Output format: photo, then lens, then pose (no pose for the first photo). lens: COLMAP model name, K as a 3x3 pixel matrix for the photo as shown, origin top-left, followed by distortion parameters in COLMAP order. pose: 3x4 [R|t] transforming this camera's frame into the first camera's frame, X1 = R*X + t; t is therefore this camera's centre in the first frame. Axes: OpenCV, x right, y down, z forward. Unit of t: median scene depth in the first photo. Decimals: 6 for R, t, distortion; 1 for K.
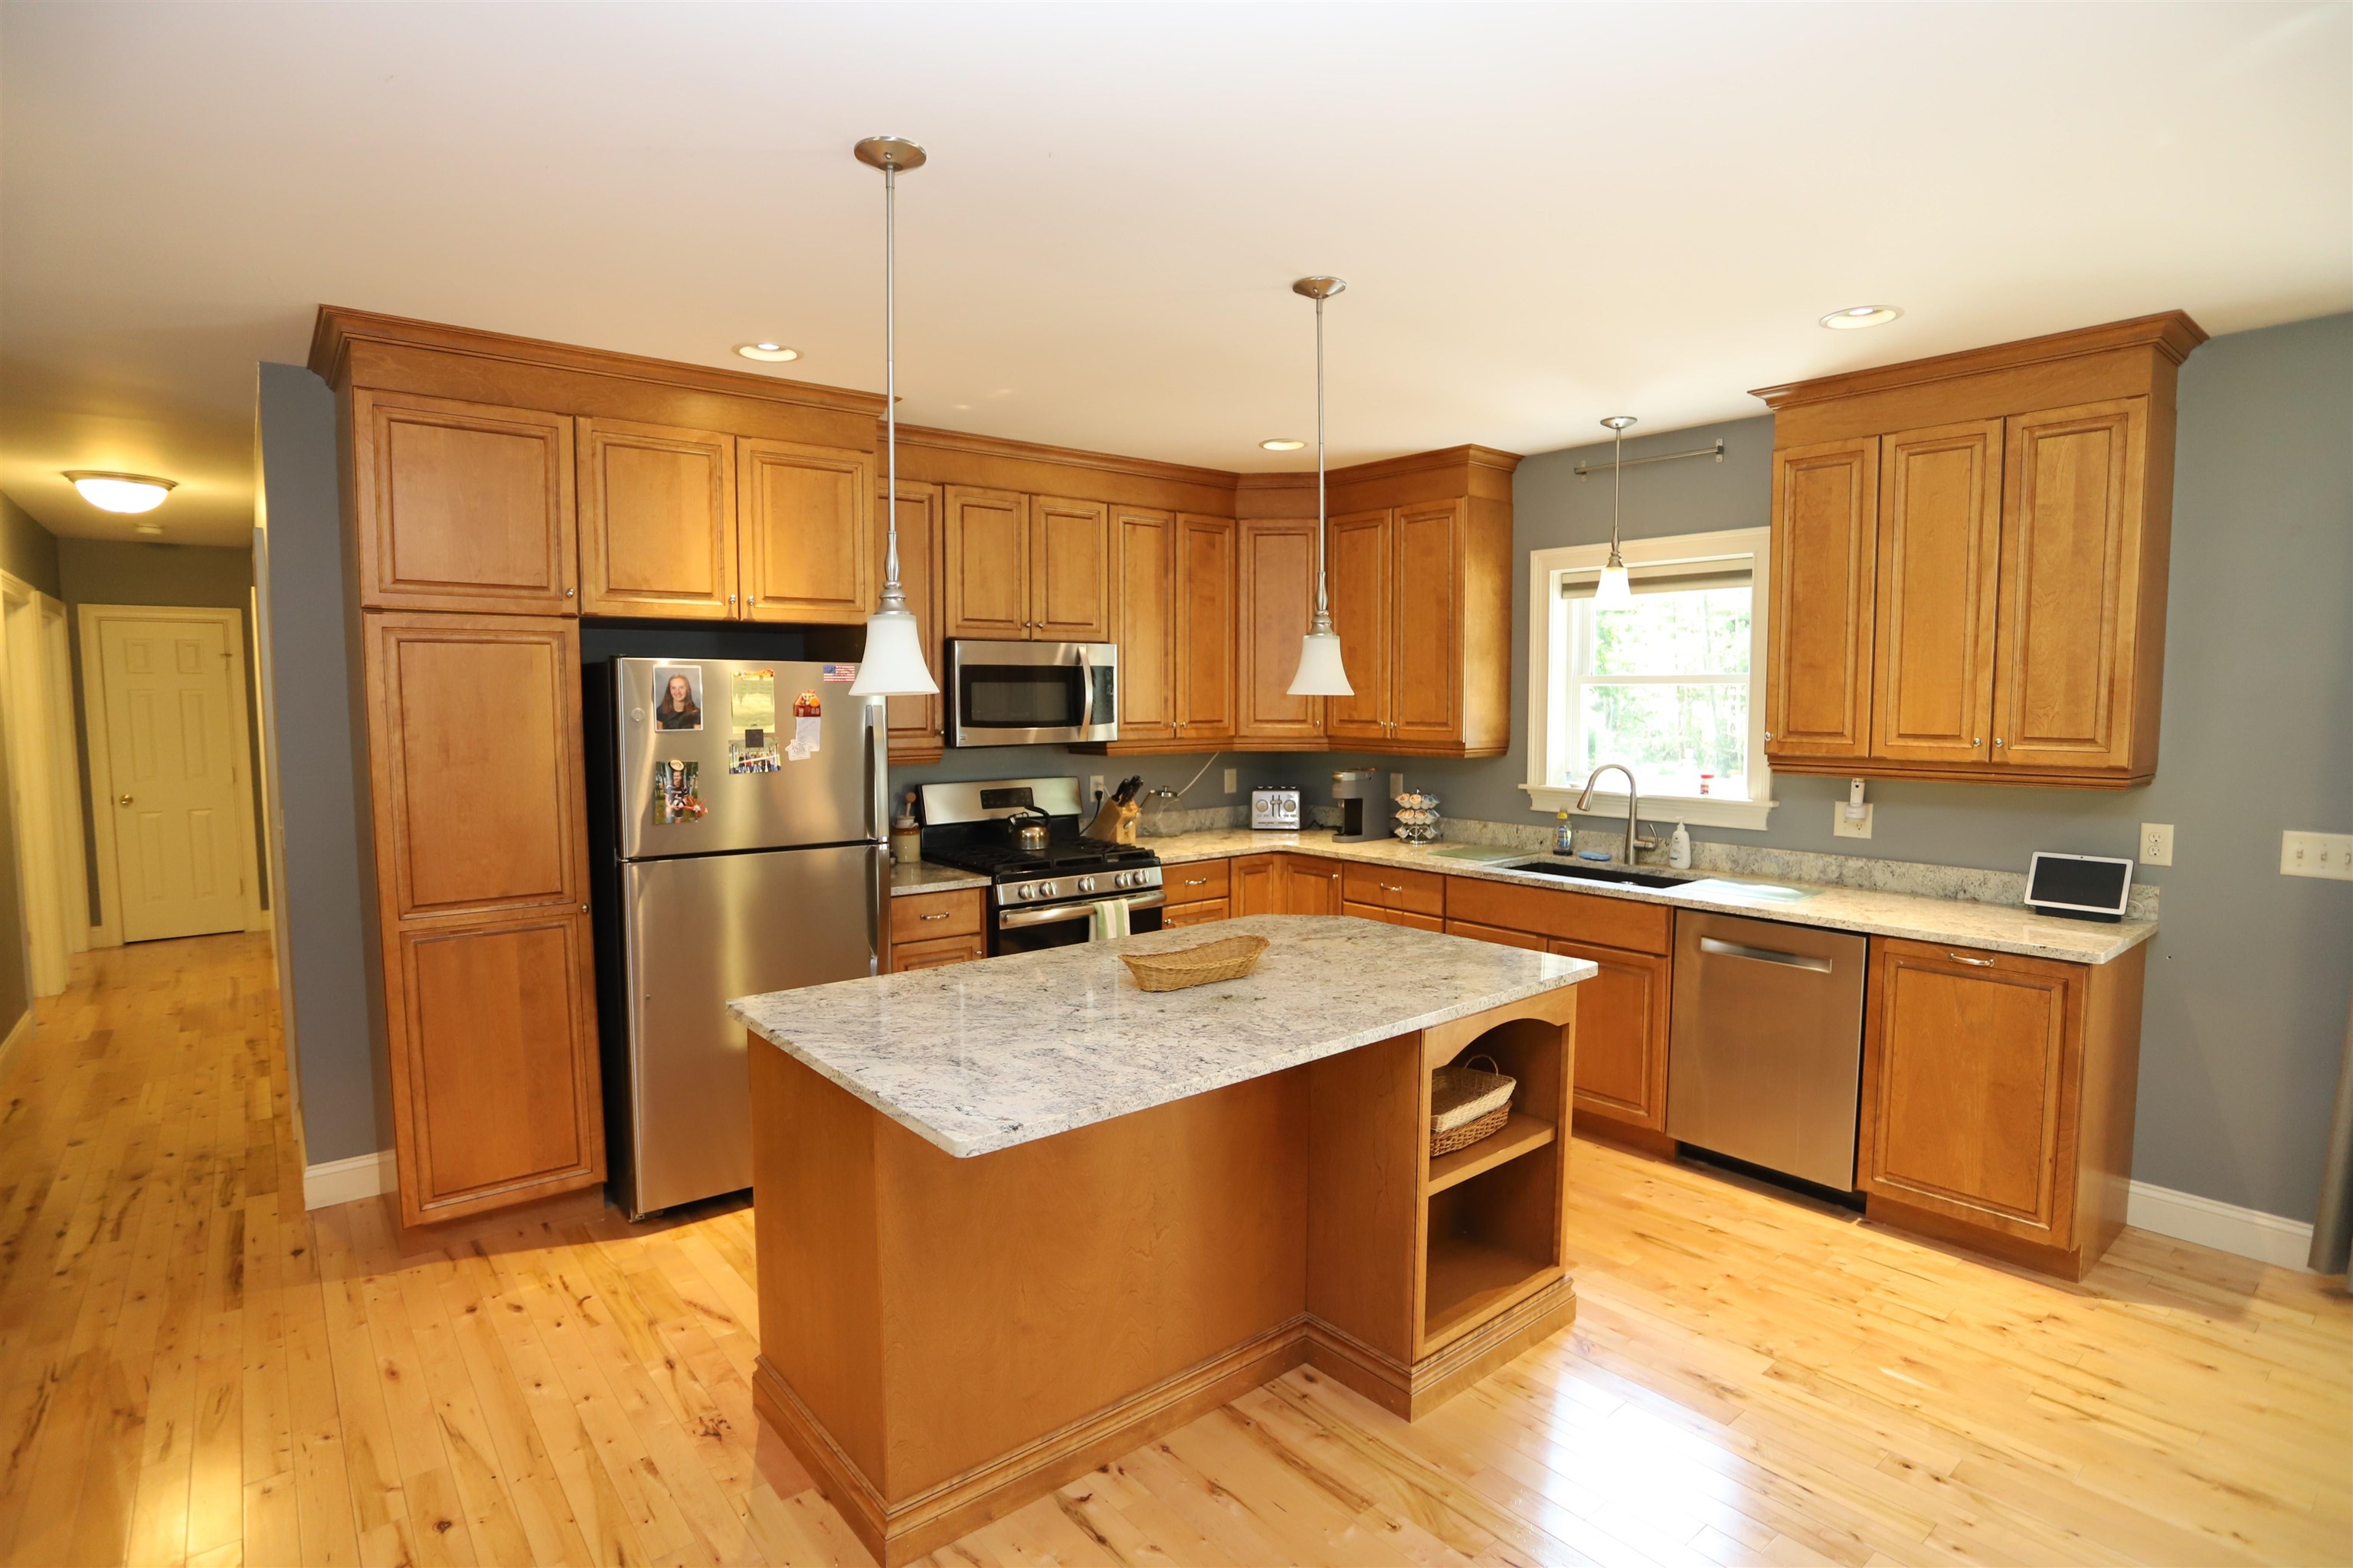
lens RADIAL K [[1180.7, 0, 1187.9], [0, 1180.7, 786.5], [0, 0, 1]] dist [-0.072927, 0.028360]
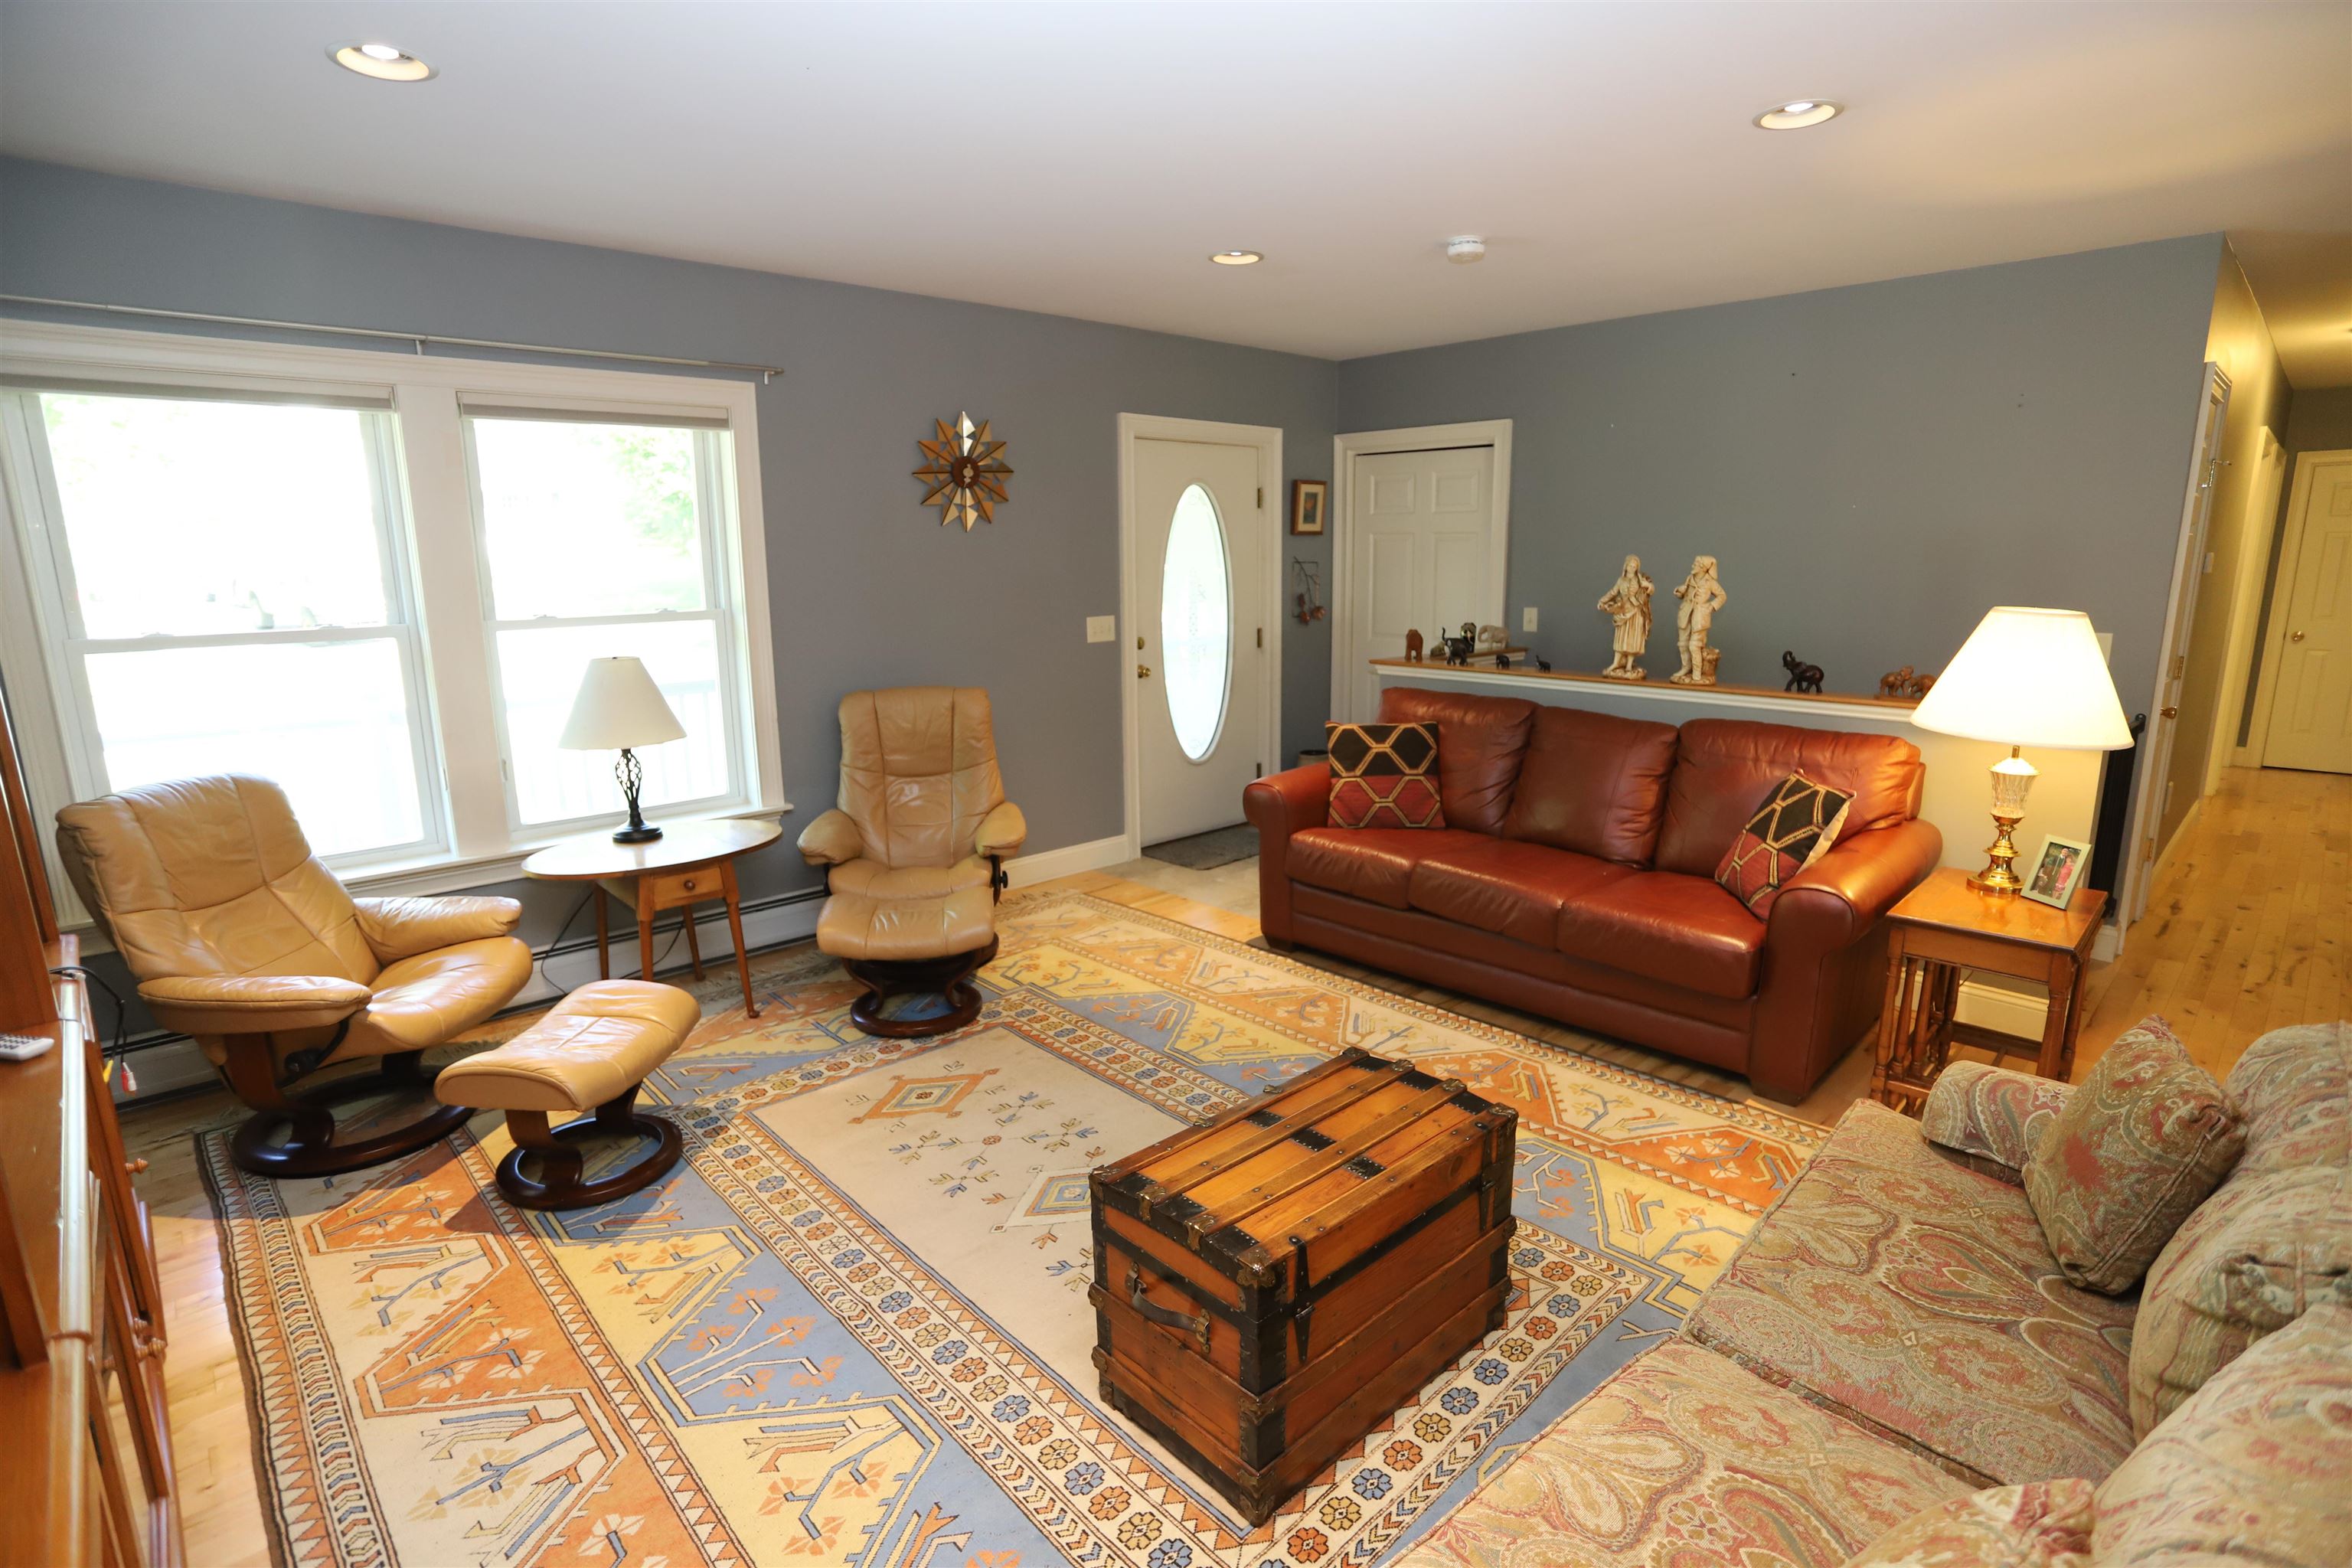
lens RADIAL K [[1143.6, 0, 1183.5], [0, 1143.6, 787.9], [0, 0, 1]] dist [-0.085959, 0.042354]
pose [[0.070501, 0.203528, -0.976528, 0.071410], [-0.067261, 0.977705, 0.198917, 0.032179], [0.995241, 0.051658, 0.082619, -0.269931]]
